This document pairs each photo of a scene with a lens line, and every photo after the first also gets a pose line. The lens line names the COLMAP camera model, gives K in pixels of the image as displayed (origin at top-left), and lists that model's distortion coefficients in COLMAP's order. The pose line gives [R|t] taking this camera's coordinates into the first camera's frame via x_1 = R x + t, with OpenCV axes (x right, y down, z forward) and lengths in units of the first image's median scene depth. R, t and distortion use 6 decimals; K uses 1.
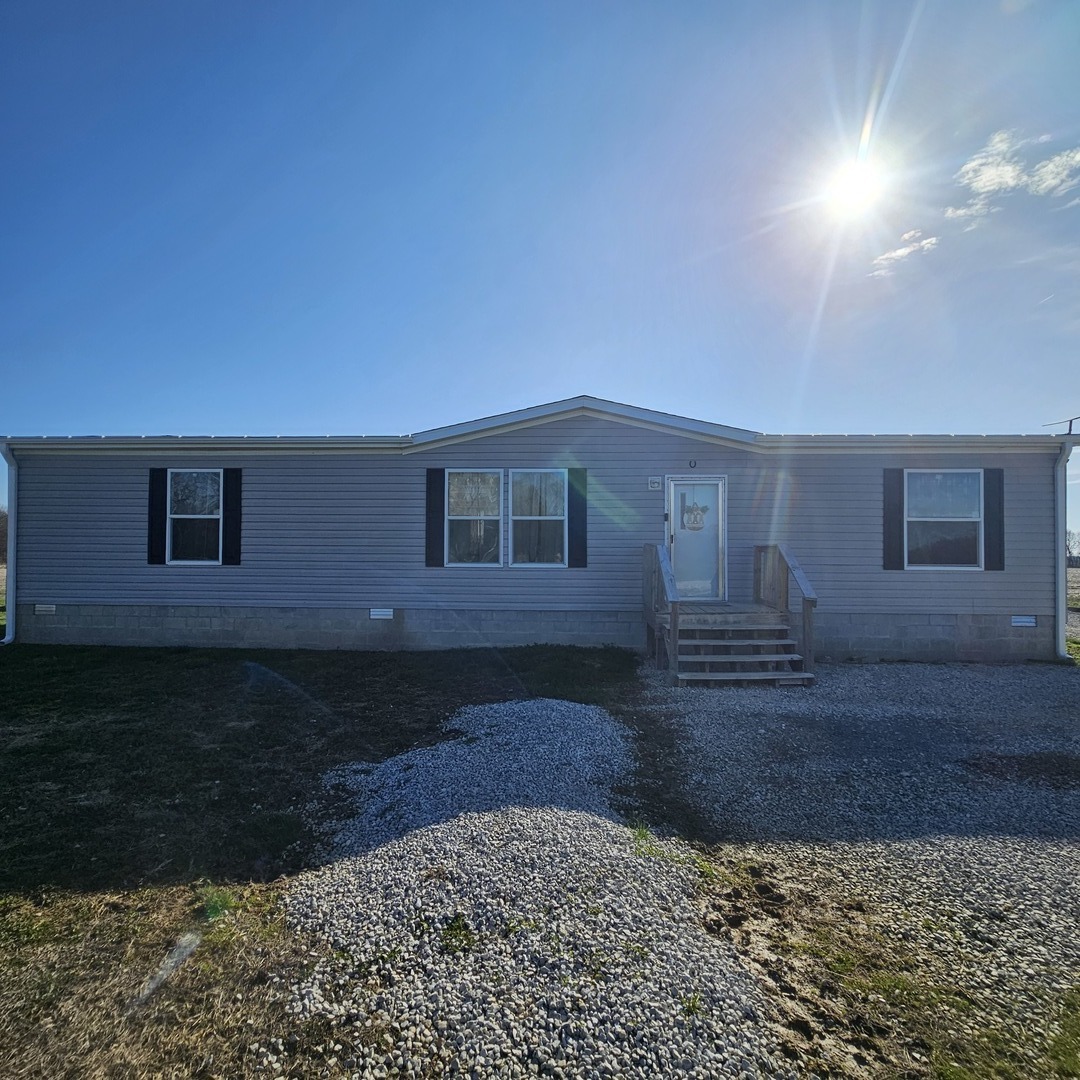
lens RADIAL K [[586.6, 0, 537.3], [0, 586.6, 548.4], [0, 0, 1]] dist [-0.003033, 0.000755]
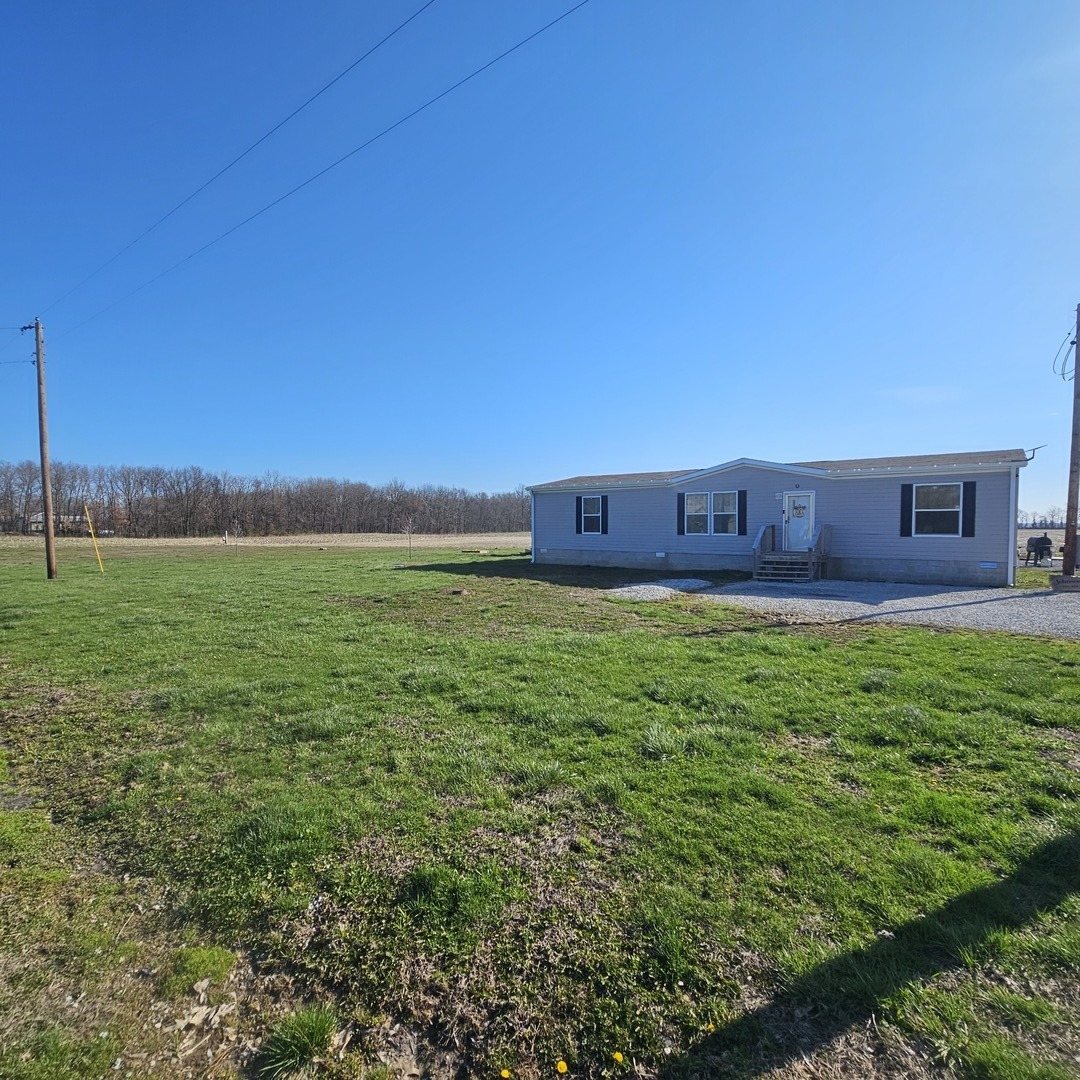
lens RADIAL K [[586.6, 0, 537.3], [0, 586.6, 548.4], [0, 0, 1]] dist [-0.003033, 0.000755]
pose [[0.816961, 0.013425, -0.576536, 0.713525], [0.020957, 0.998378, 0.052944, -0.051735], [0.576312, -0.055336, 0.815354, -1.255342]]
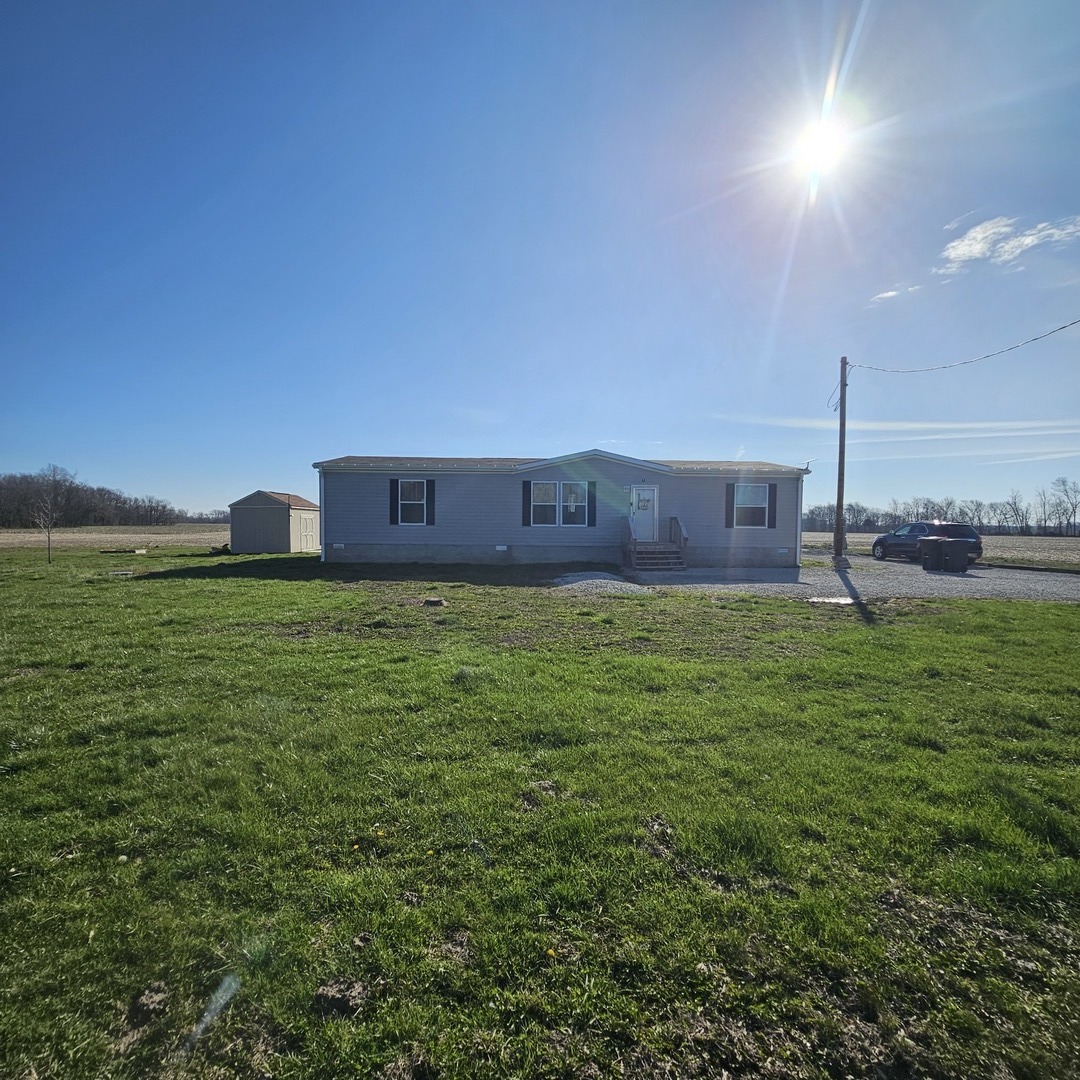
lens RADIAL K [[586.6, 0, 537.3], [0, 586.6, 548.4], [0, 0, 1]] dist [-0.003033, 0.000755]
pose [[0.996982, -0.000661, 0.077627, -0.306219], [-0.004199, 0.998040, 0.062434, -0.022590], [-0.077516, -0.062572, 0.995026, -1.187949]]
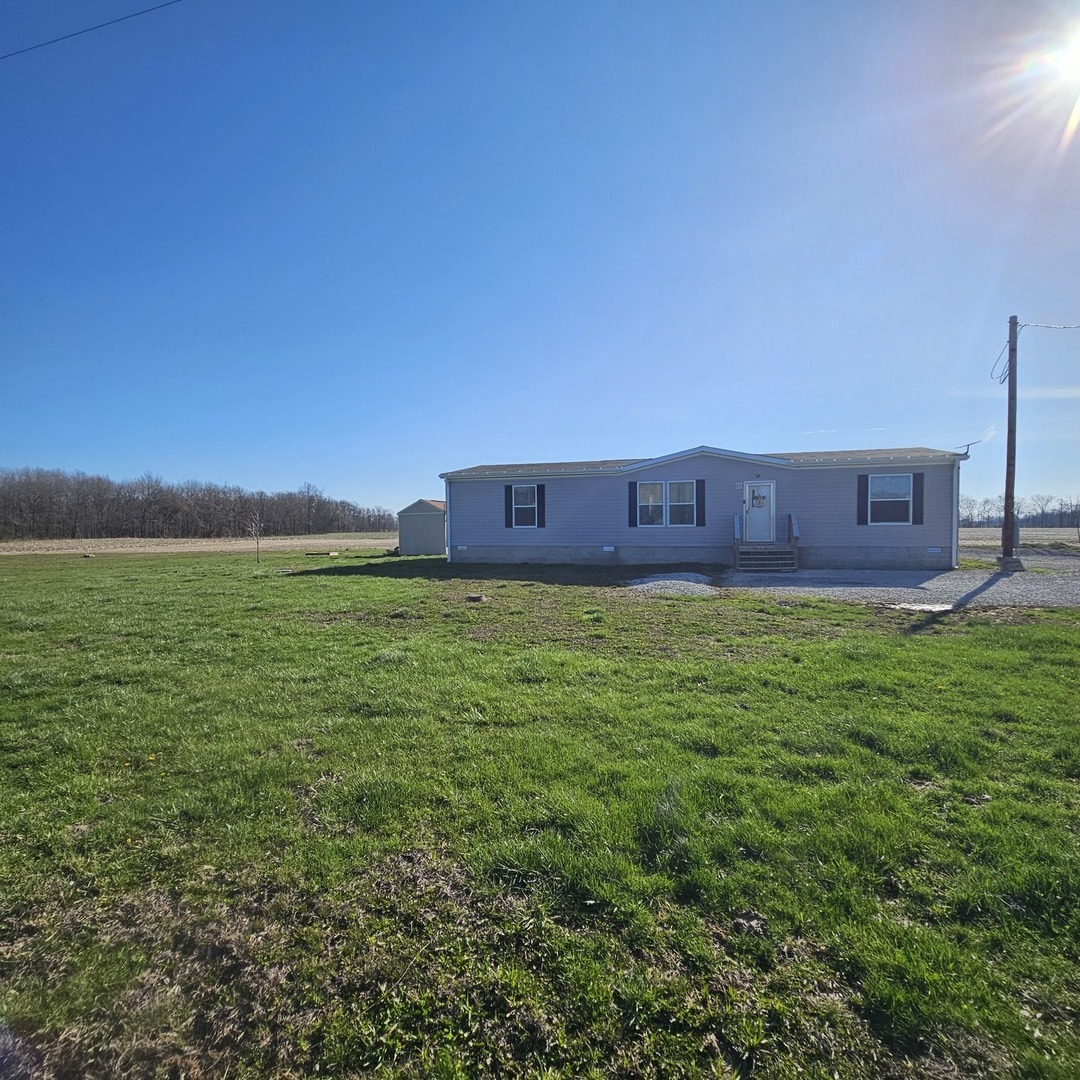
lens RADIAL K [[586.6, 0, 537.3], [0, 586.6, 548.4], [0, 0, 1]] dist [-0.003033, 0.000755]
pose [[0.968990, -0.006168, -0.247021, 0.019156], [0.020696, 0.998202, 0.056260, -0.019661], [0.246230, -0.059628, 0.967375, -1.211244]]
